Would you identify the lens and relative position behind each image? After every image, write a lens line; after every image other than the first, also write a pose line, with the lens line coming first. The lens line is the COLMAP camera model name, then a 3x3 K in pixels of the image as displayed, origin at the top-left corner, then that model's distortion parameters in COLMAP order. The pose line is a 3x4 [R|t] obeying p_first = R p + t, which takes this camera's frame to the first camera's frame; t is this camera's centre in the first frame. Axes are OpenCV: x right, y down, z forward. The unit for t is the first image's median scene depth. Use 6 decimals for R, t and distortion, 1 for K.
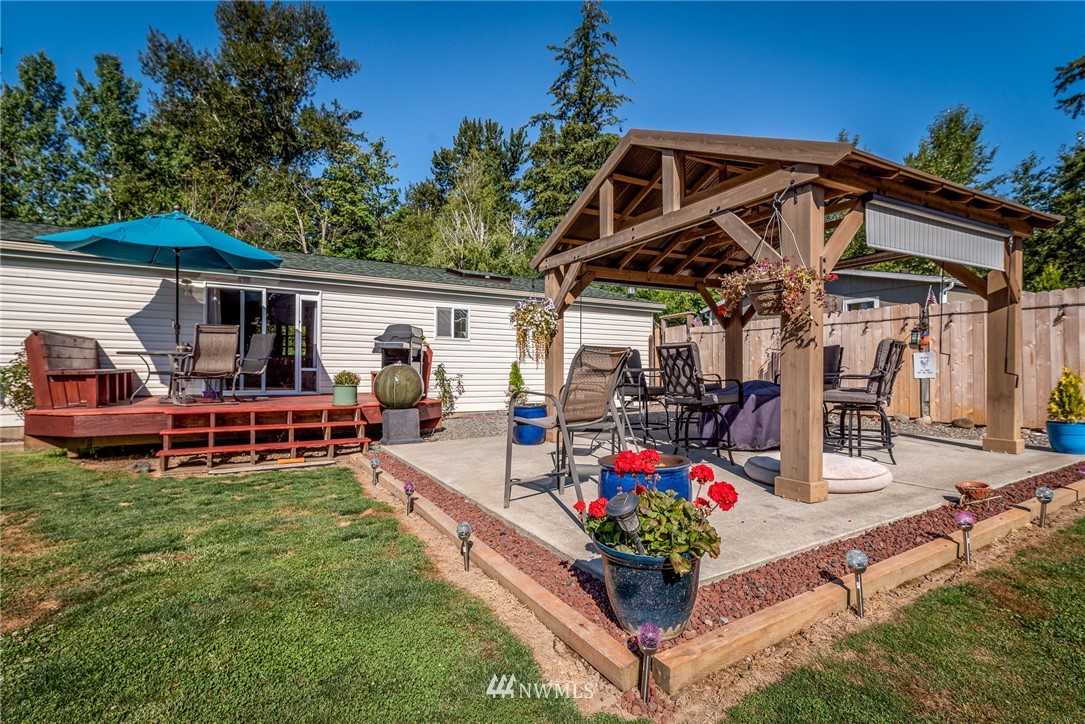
lens RADIAL K [[519.7, 0, 540.8], [0, 519.7, 370.1], [0, 0, 1]] dist [0.003581, 0.000113]
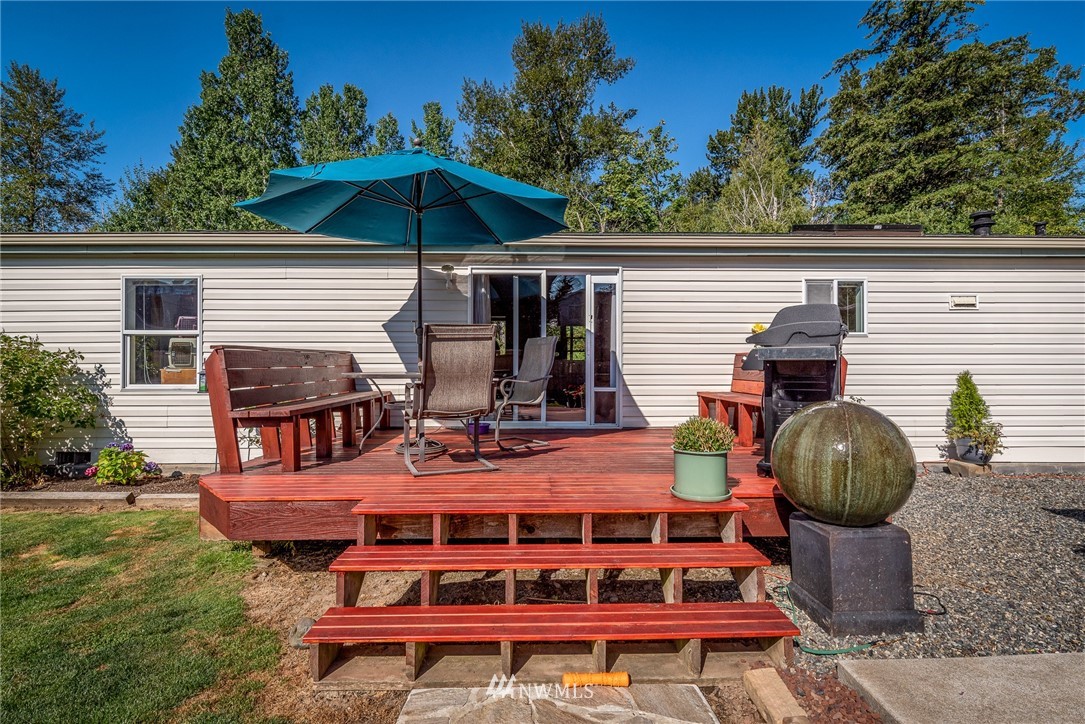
lens RADIAL K [[501.5, 0, 542.5], [0, 501.5, 362.0], [0, 0, 1]] dist [-0.001510, -0.001256]
pose [[0.873154, -0.010264, -0.487337, -0.180298], [0.006542, 0.999935, -0.009339, -0.026186], [0.487401, 0.004966, 0.873164, 0.358387]]
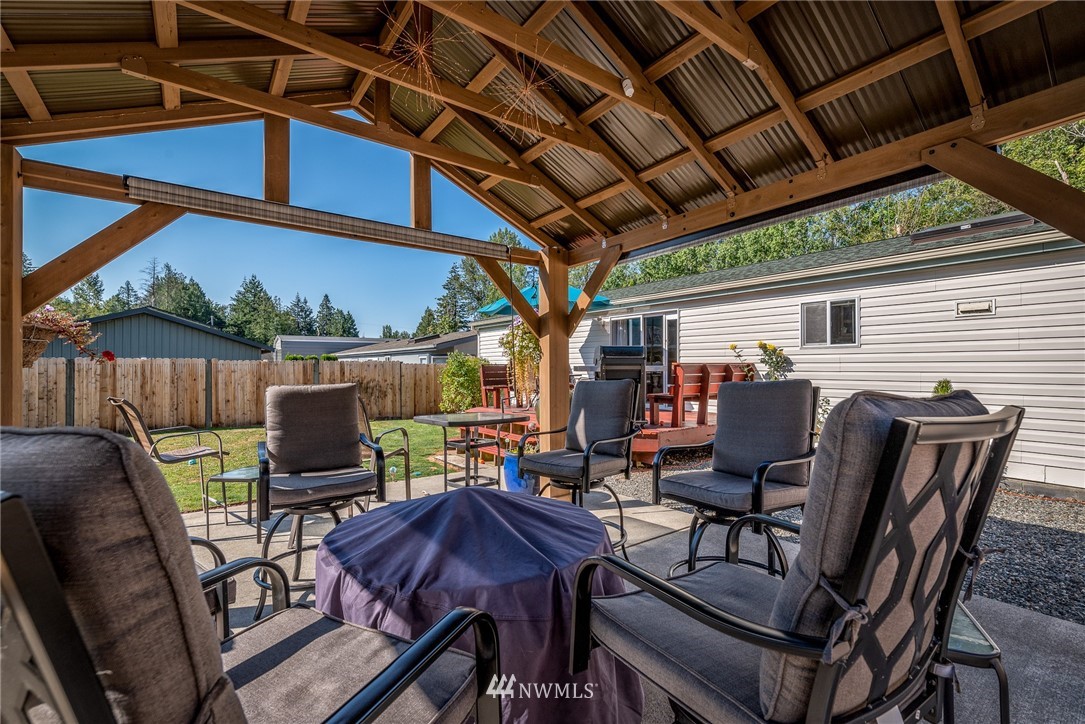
lens RADIAL K [[466.0, 0, 539.8], [0, 466.0, 362.6], [0, 0, 1]] dist [0.002108, -0.000371]
pose [[0.115599, -0.013322, -0.993207, 0.390486], [0.006444, 0.999899, -0.012662, -0.032811], [0.993275, -0.004937, 0.115673, 0.546525]]
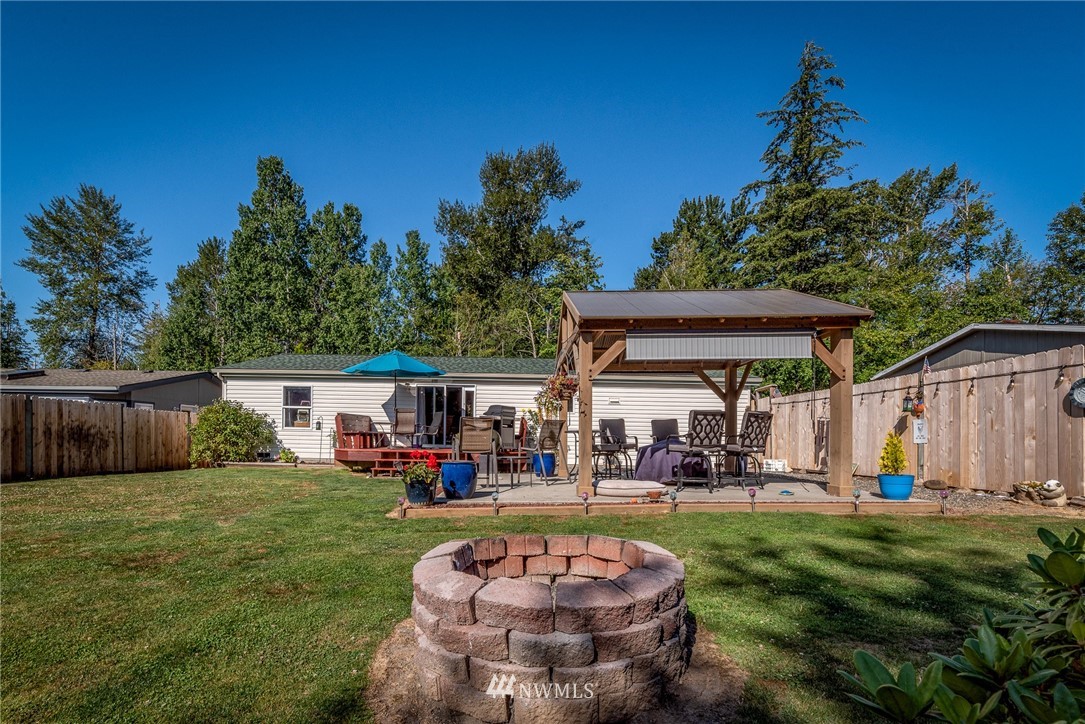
lens RADIAL K [[489.9, 0, 496.5], [0, 489.9, 442.5], [0, 0, 1]] dist [0.000811, -0.000321]
pose [[0.847265, 0.016059, -0.530927, 0.388496], [-0.014158, 0.999871, 0.007649, 0.013363], [0.530982, 0.001036, 0.847383, -0.225860]]
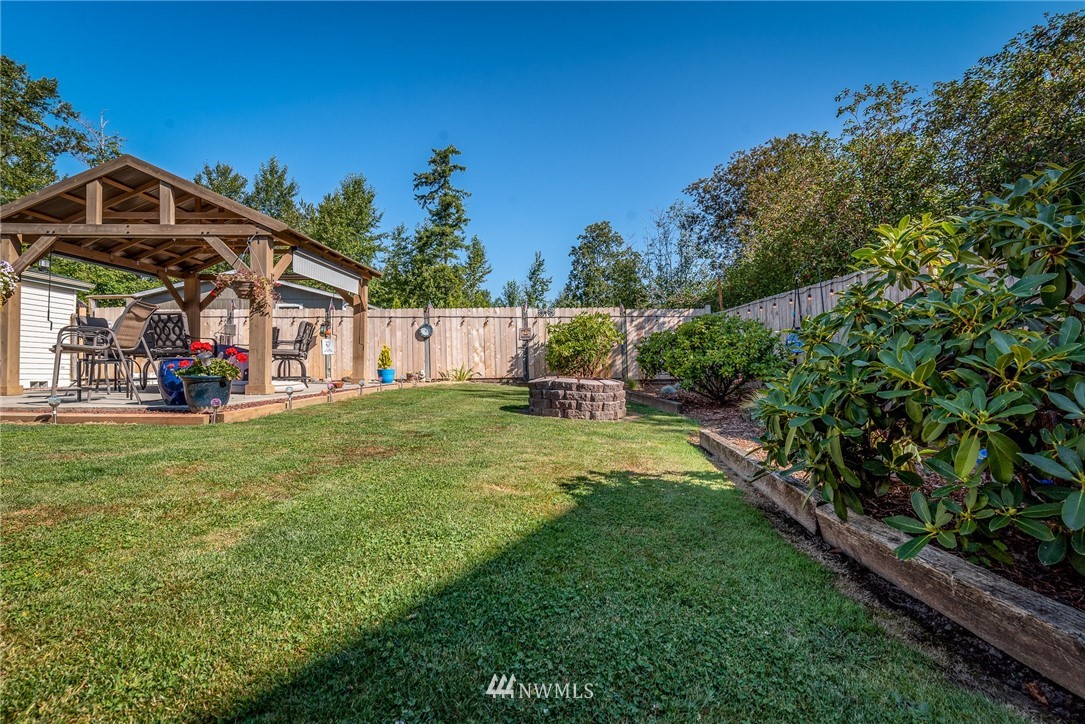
lens RADIAL K [[489.9, 0, 582.8], [0, 489.9, 365.3], [0, 0, 1]] dist [0.000108, -0.000292]
pose [[0.459838, 0.014006, 0.887892, -0.191684], [0.003671, 0.999837, -0.017673, 0.057681], [-0.887995, 0.011386, 0.459712, -0.306370]]
